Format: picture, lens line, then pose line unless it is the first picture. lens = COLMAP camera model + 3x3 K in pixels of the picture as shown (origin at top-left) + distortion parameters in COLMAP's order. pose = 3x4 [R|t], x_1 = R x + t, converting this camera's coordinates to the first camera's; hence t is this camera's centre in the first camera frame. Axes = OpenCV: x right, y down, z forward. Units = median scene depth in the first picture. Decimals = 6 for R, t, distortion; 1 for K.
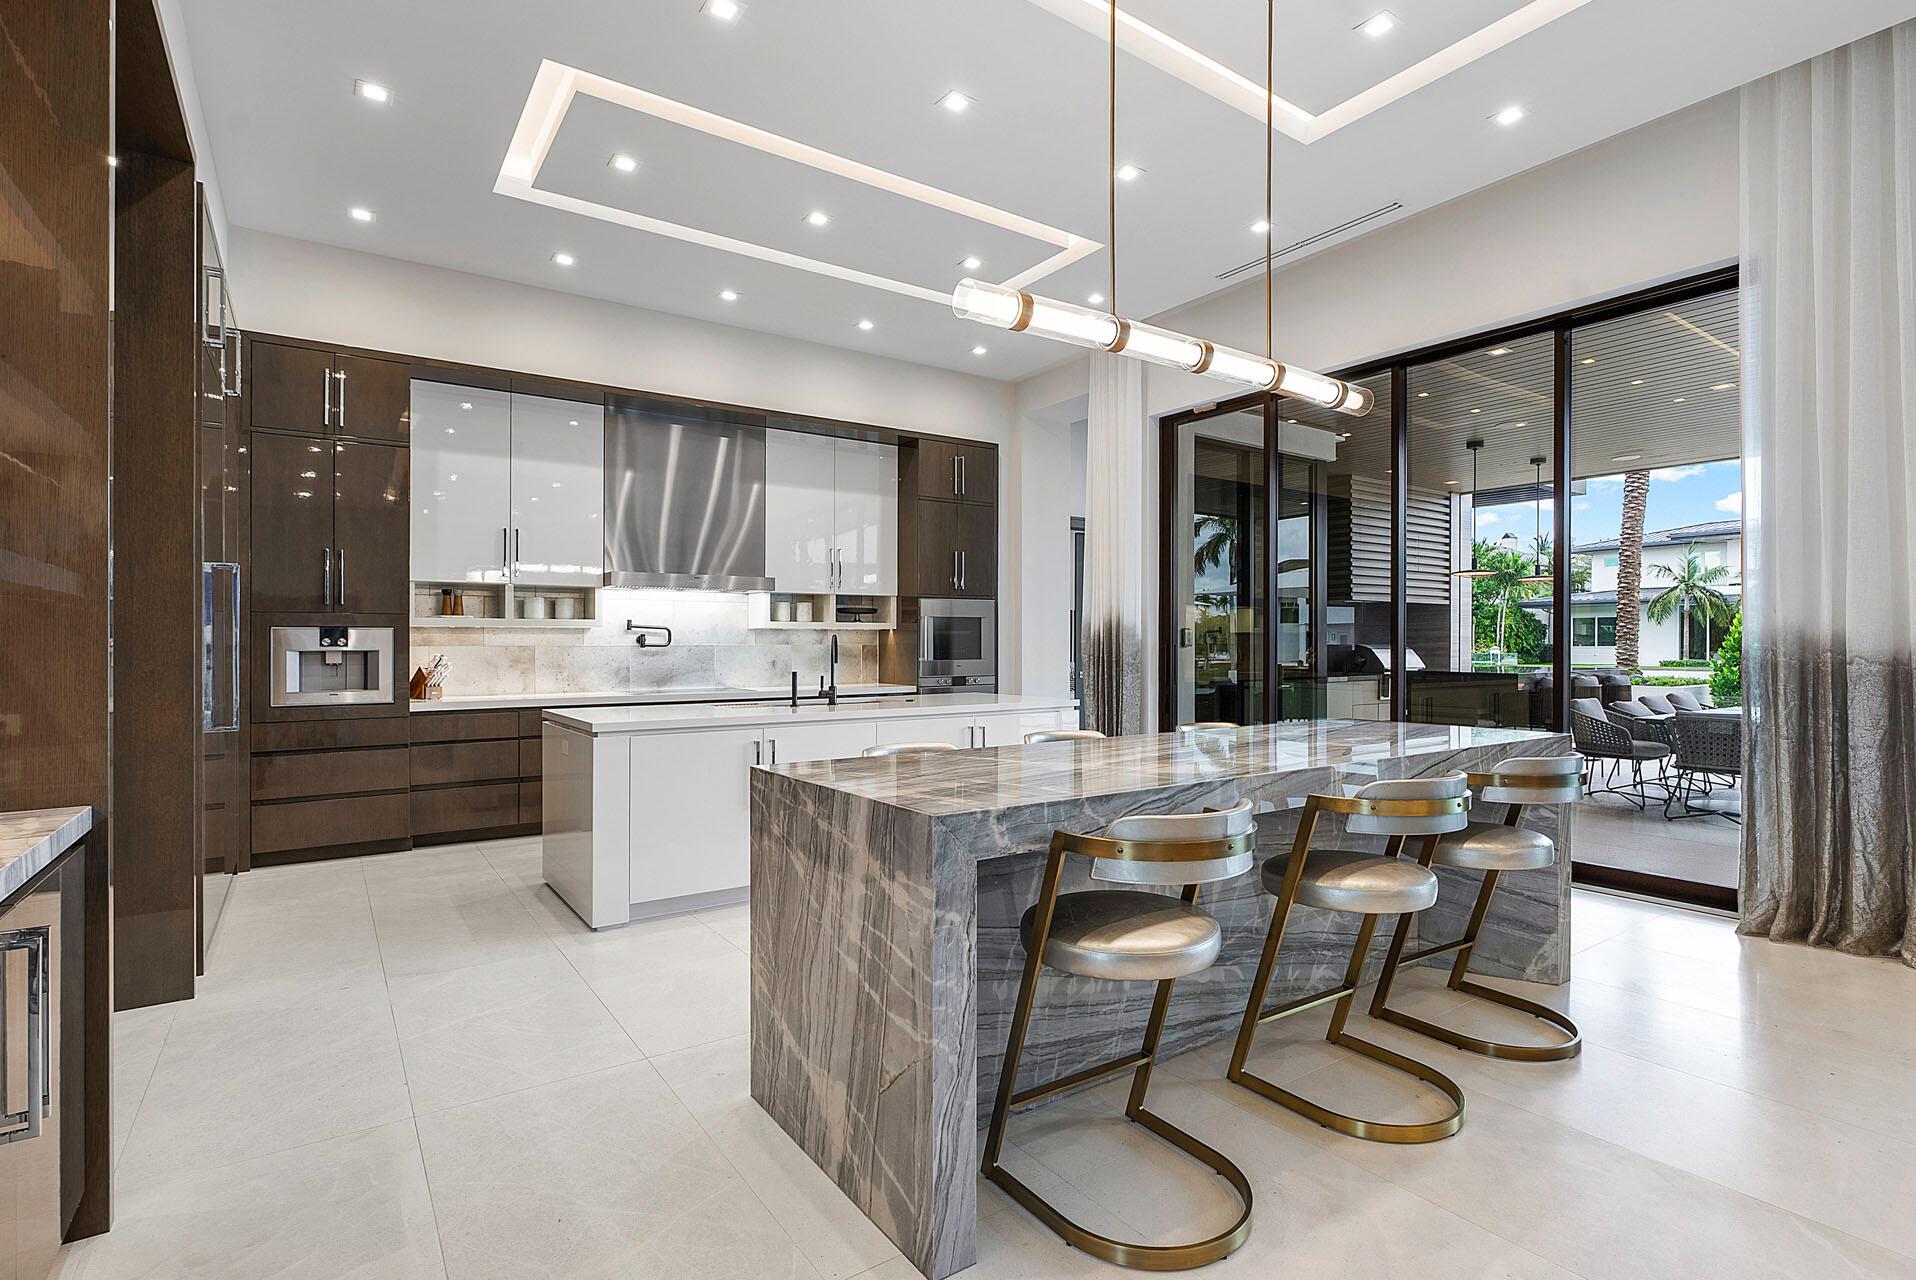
lens RADIAL K [[914.5, 0, 951.2], [0, 914.5, 646.0], [0, 0, 1]] dist [-0.004619, 0.000223]
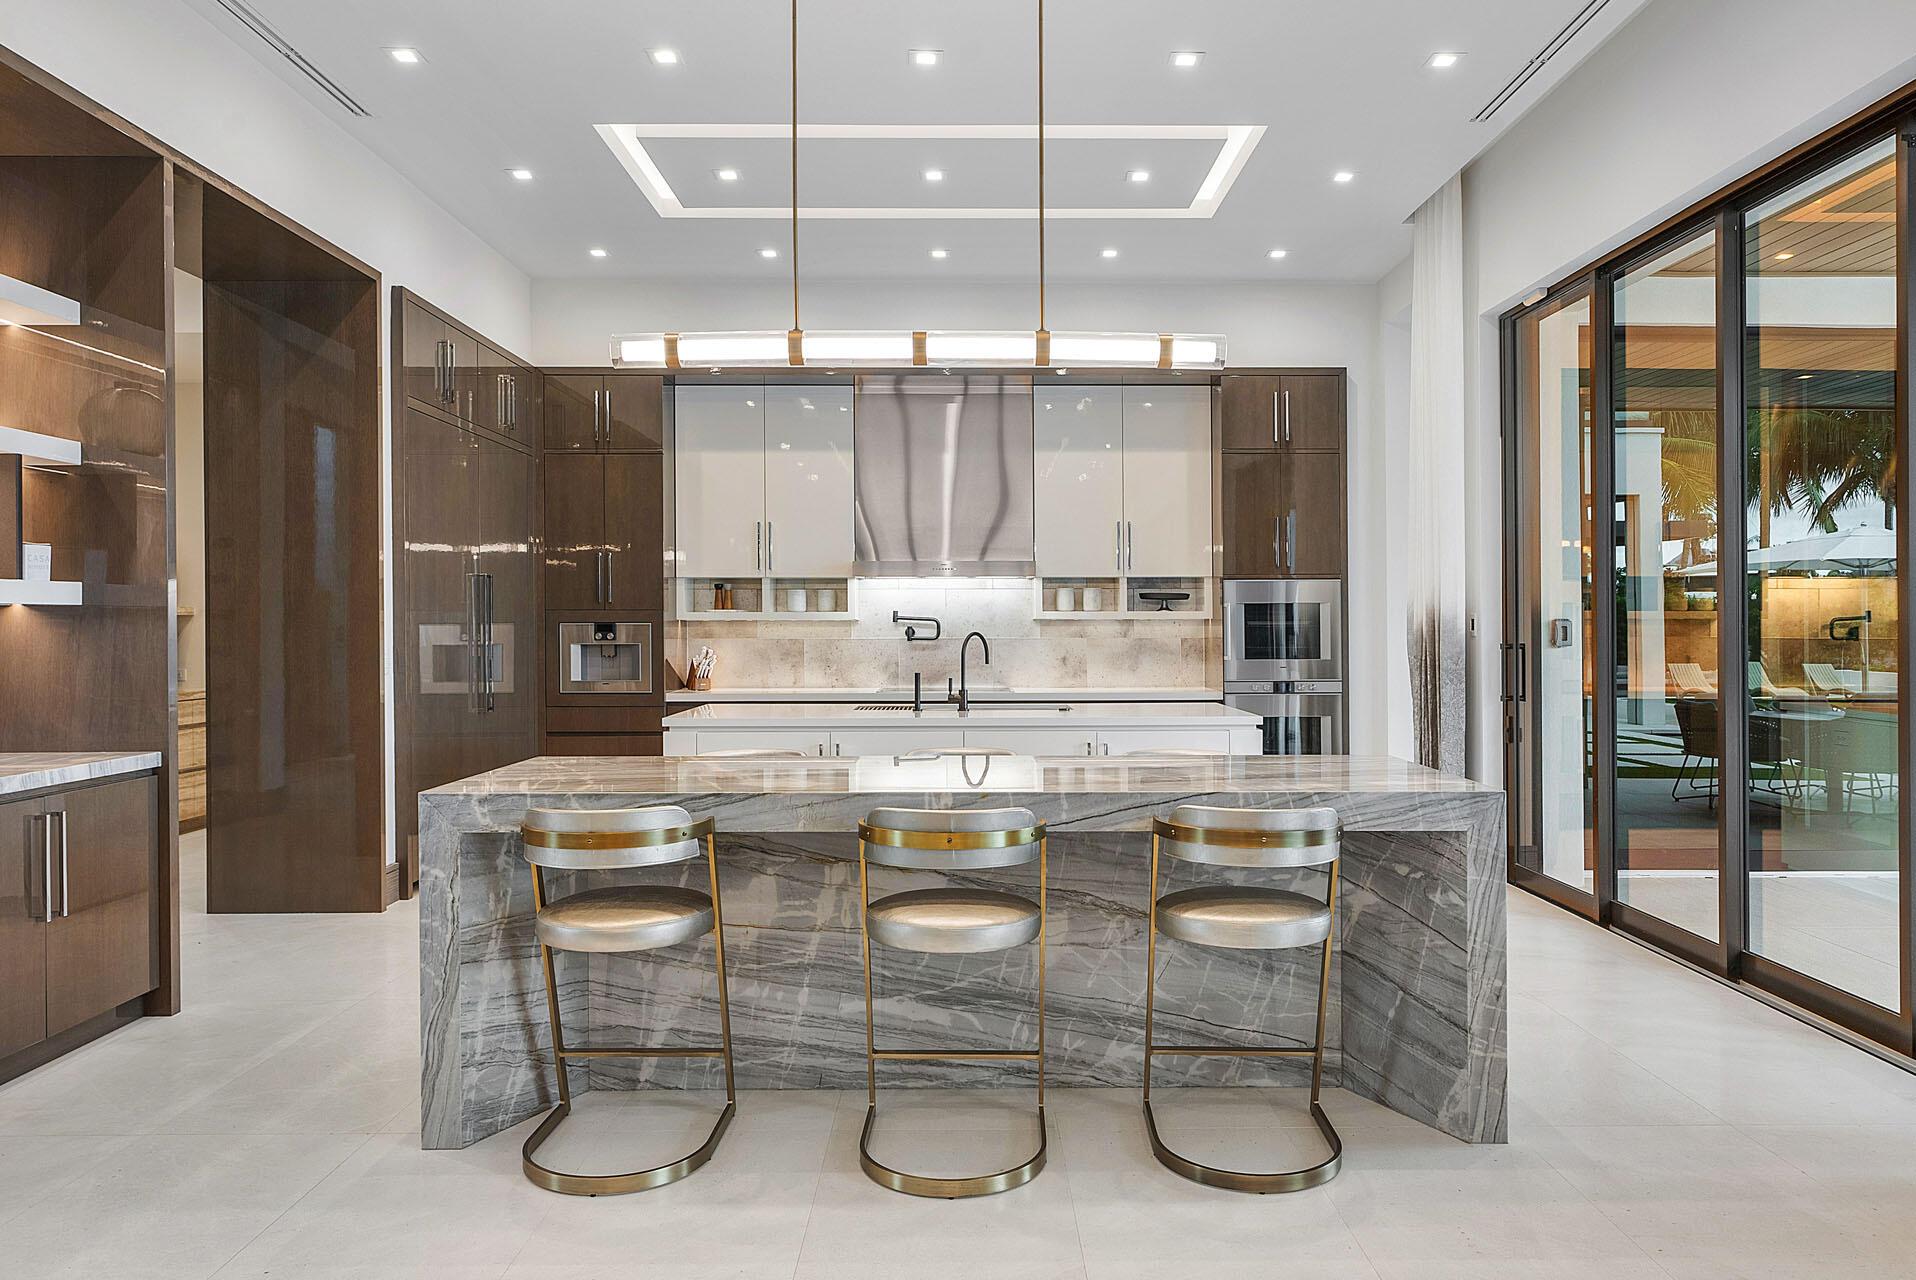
lens RADIAL K [[1261.1, 0, 974.0], [0, 1261.1, 632.1], [0, 0, 1]] dist [-0.004939, -0.000561]
pose [[0.828121, 0.004646, -0.560530, 0.448832], [-0.001563, 0.999981, 0.005979, -0.015575], [0.560547, -0.004075, 0.828113, -0.013894]]
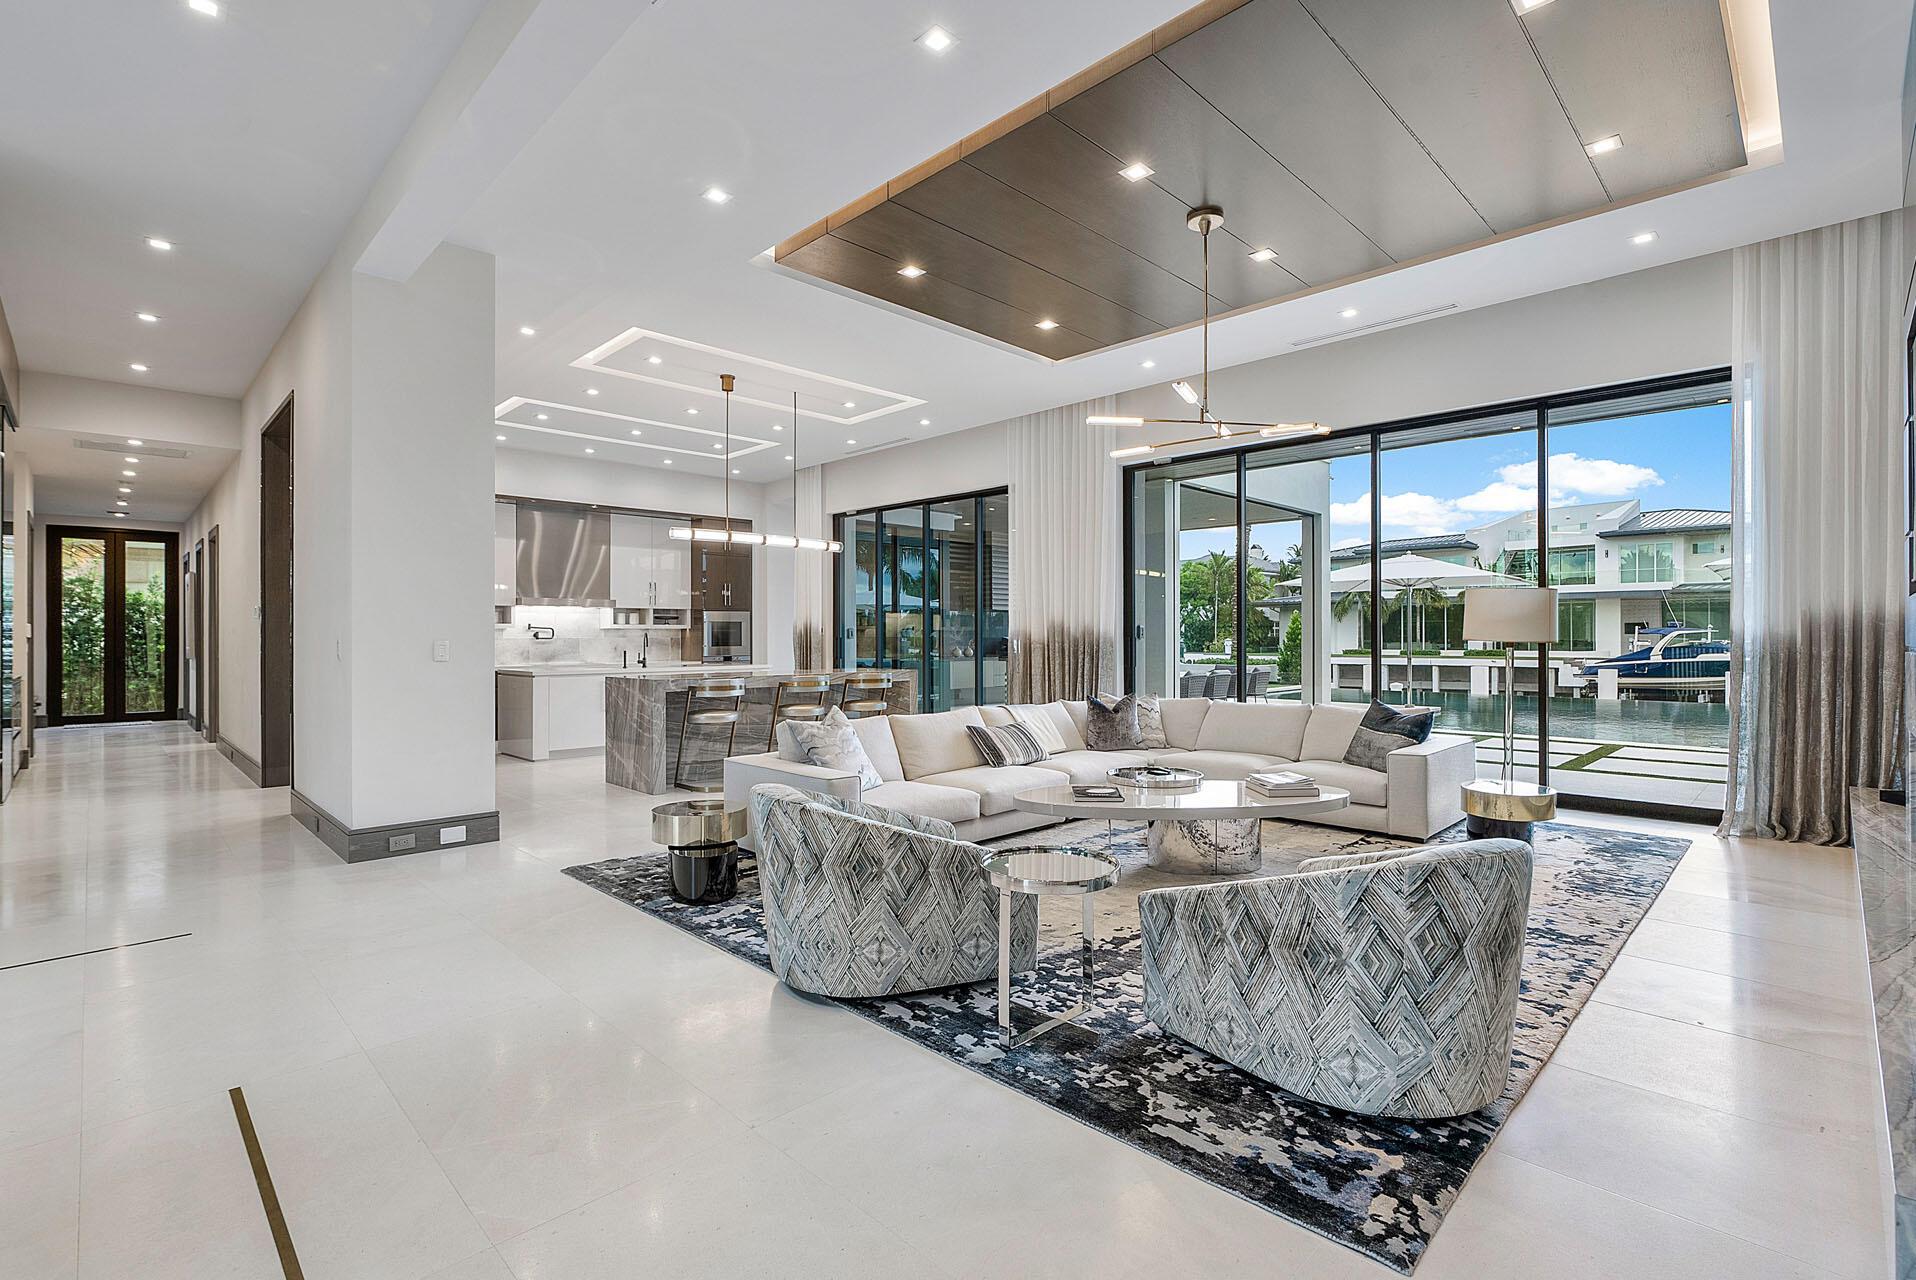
lens RADIAL K [[882.6, 0, 939.0], [0, 882.6, 643.7], [0, 0, 1]] dist [-0.009326, 0.002463]
pose [[0.987986, -0.003219, 0.154513, 0.169554], [0.002502, 0.999985, 0.004835, 0.003762], [-0.154526, -0.004390, 0.987979, -0.823290]]
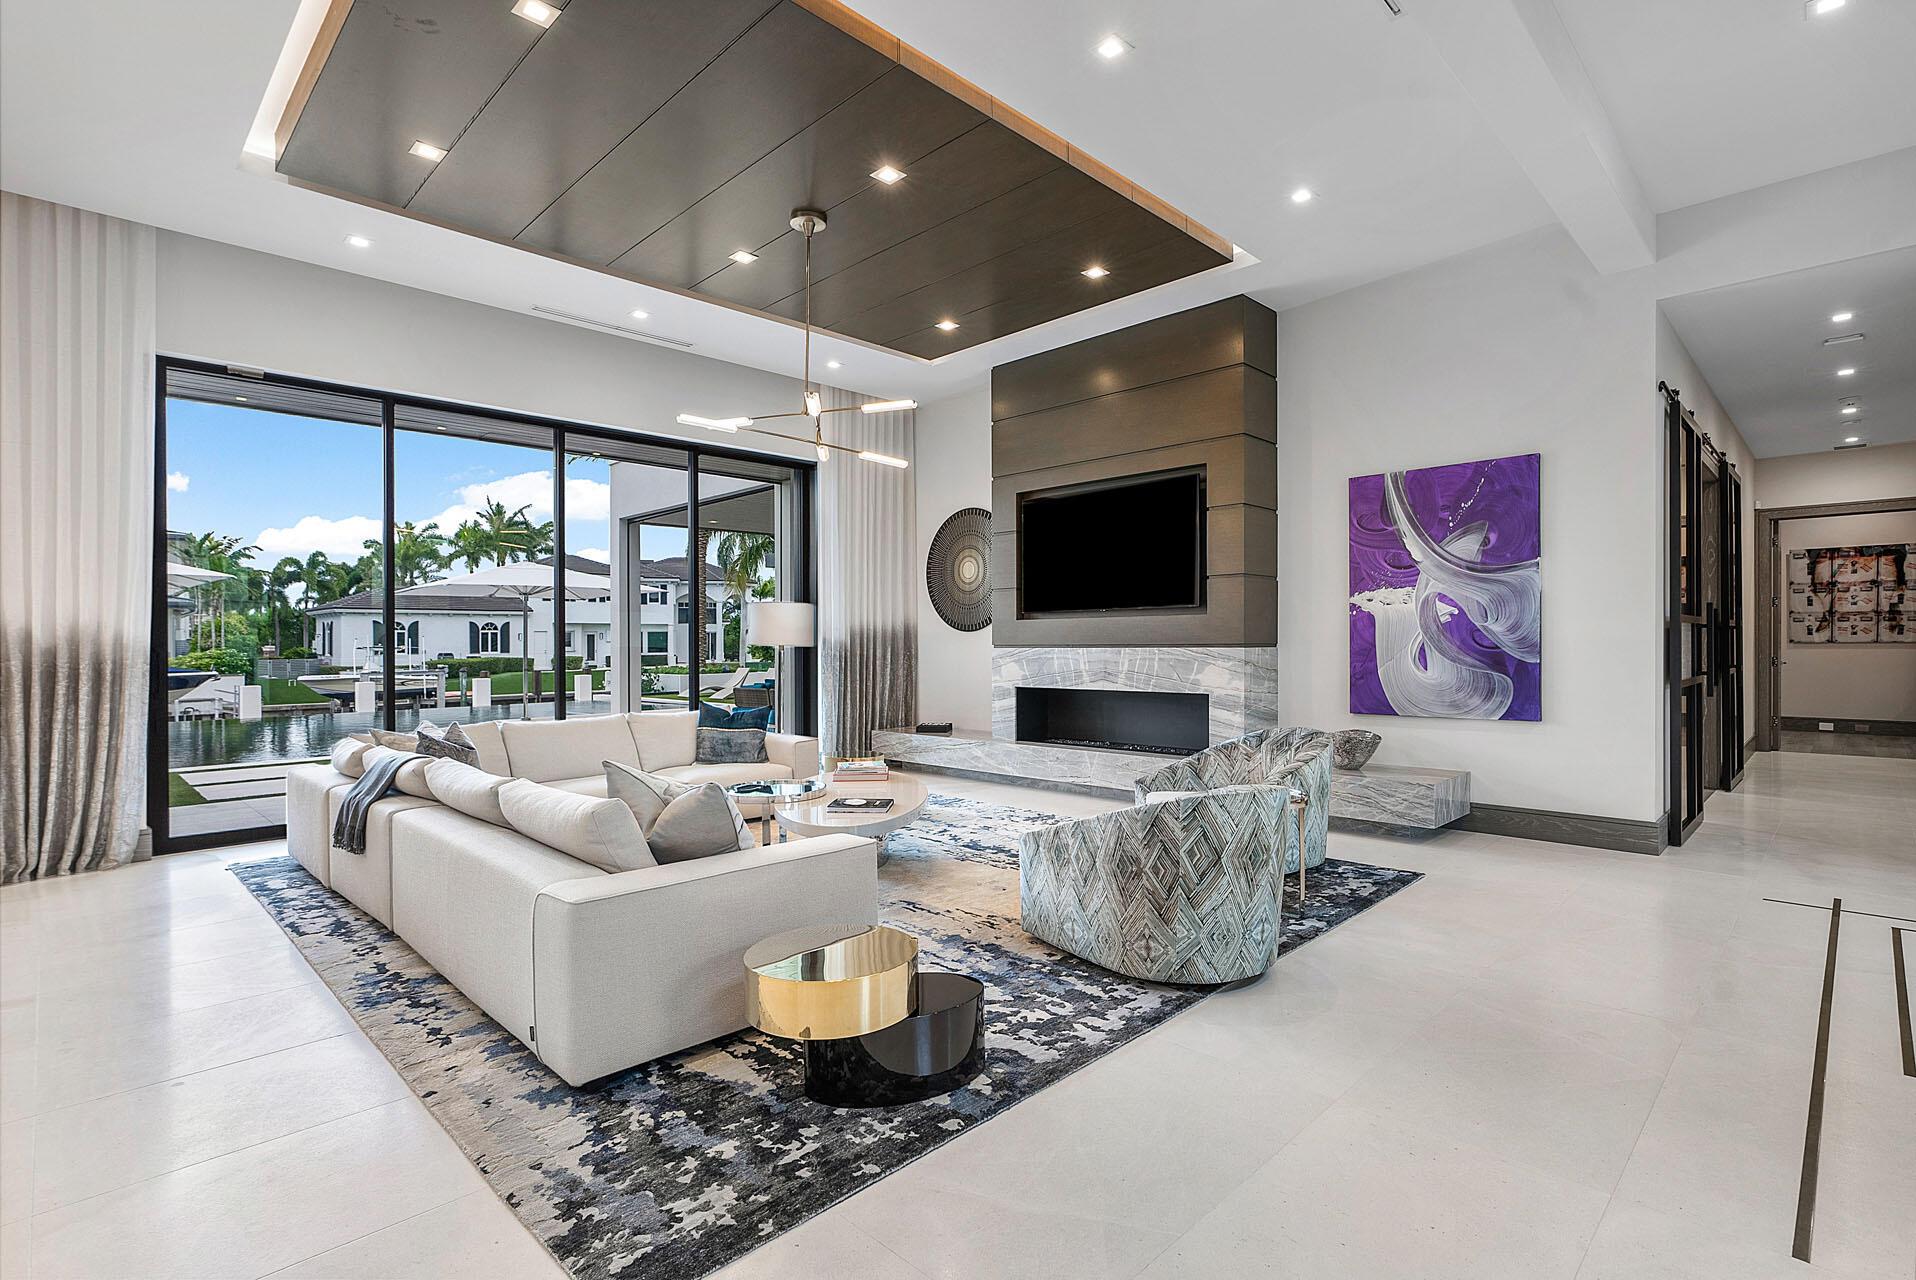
lens RADIAL K [[914.5, 0, 970.5], [0, 914.5, 641.1], [0, 0, 1]] dist [-0.004619, 0.000223]
pose [[-0.178411, 0.002689, 0.983952, -0.290182], [0.010912, 0.999940, -0.000754, 0.003147], [-0.983896, 0.010602, -0.178430, -0.124029]]
